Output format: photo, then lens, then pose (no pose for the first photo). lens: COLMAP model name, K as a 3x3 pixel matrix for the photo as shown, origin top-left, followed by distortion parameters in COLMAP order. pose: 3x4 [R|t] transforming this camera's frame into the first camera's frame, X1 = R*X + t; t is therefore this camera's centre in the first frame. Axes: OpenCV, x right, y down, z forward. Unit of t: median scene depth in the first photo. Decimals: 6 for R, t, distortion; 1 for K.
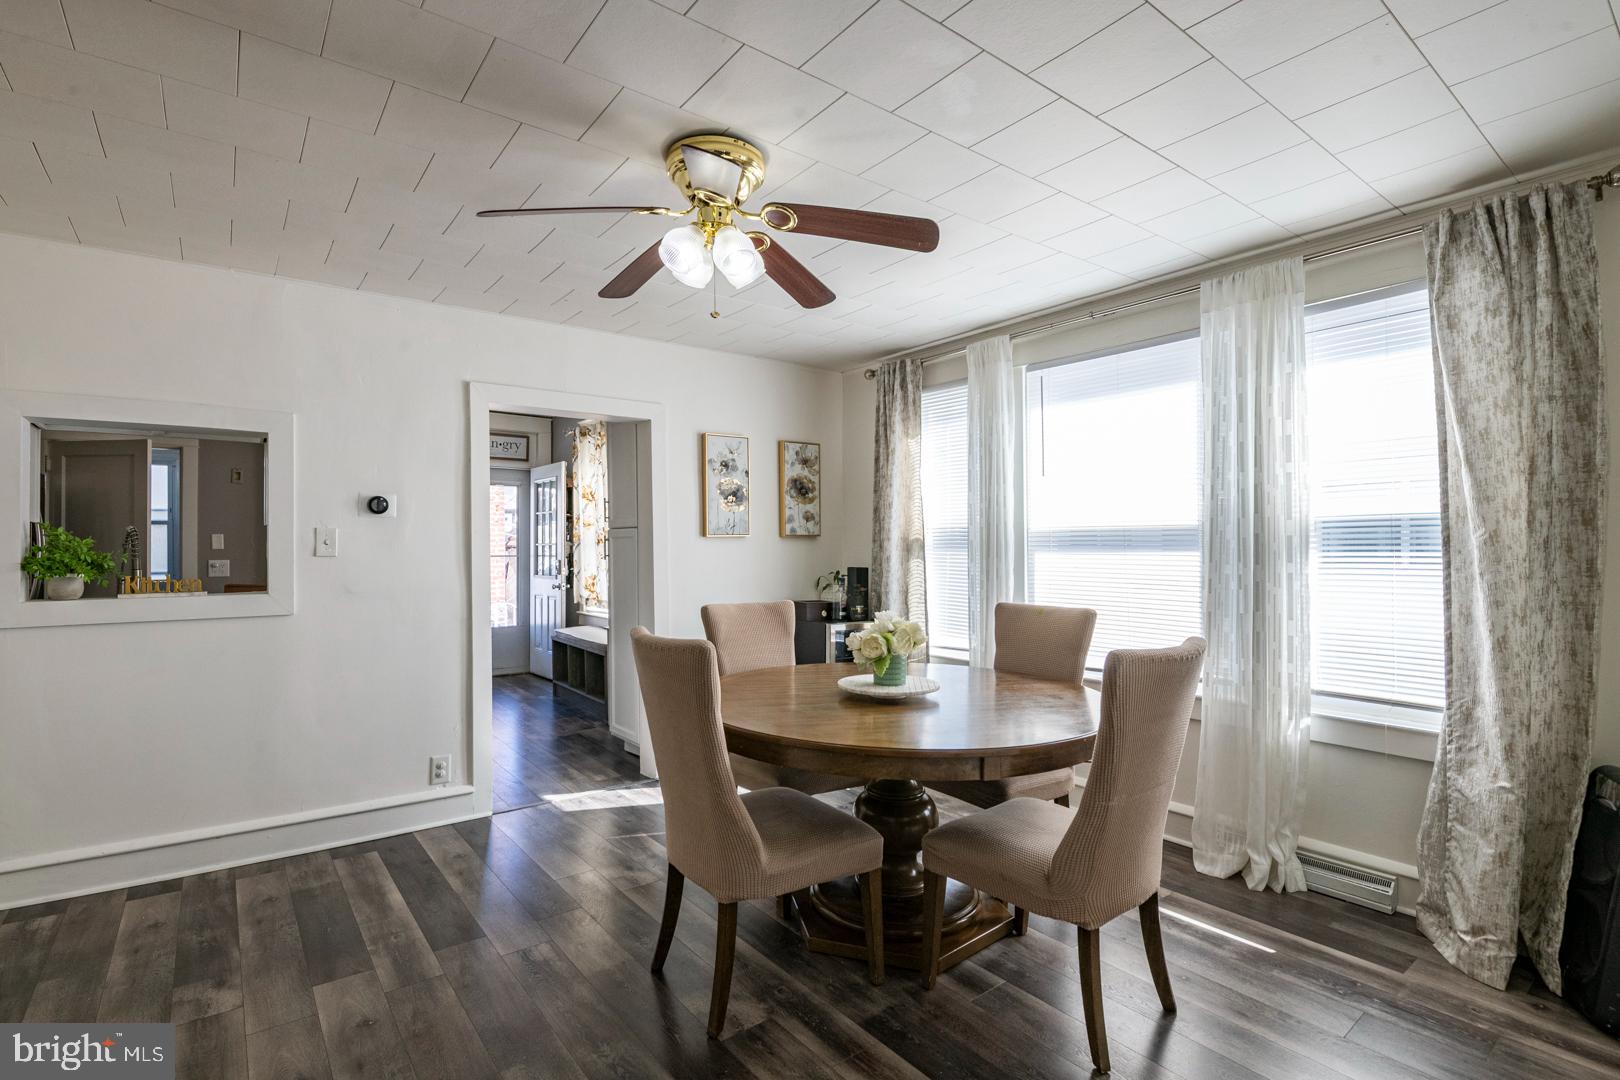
lens RADIAL K [[755.4, 0, 806.7], [0, 755.4, 544.8], [0, 0, 1]] dist [-0.004436, -0.004613]
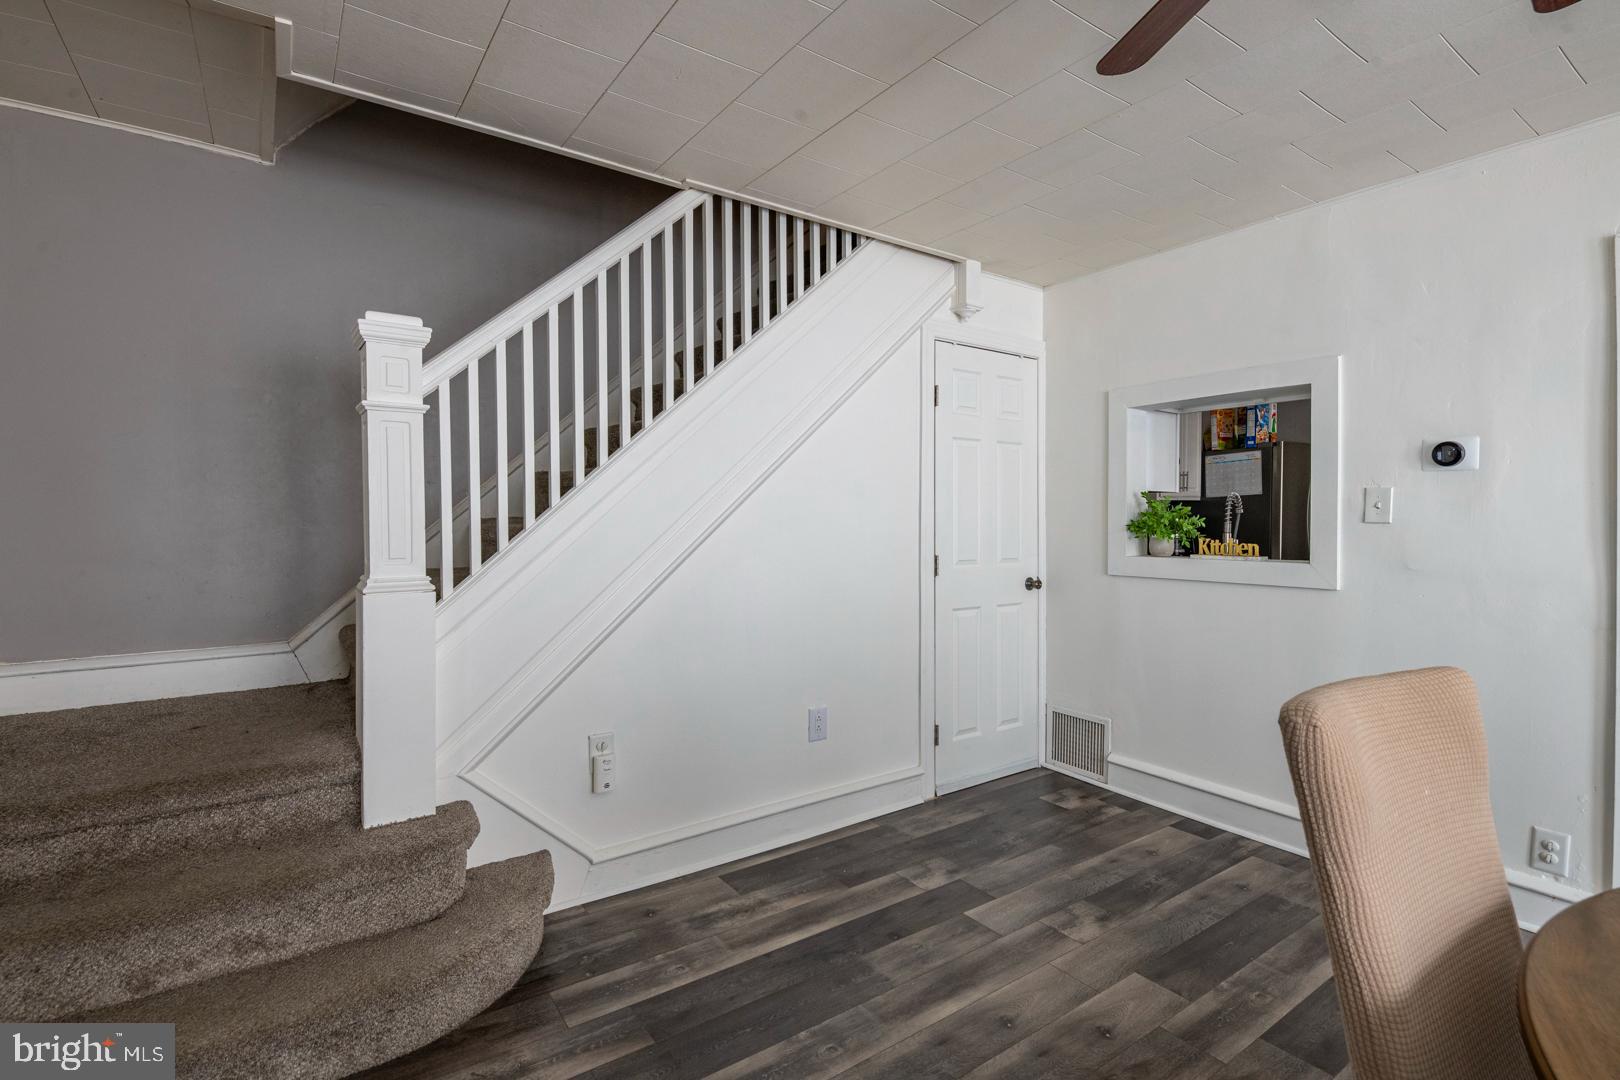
lens RADIAL K [[755.4, 0, 818.2], [0, 755.4, 539.8], [0, 0, 1]] dist [-0.004436, -0.004613]
pose [[-0.034900, 0.026520, -0.999039, 0.216339], [-0.003626, 0.999638, 0.026663, 0.016018], [0.999384, 0.004553, -0.034791, 0.475591]]
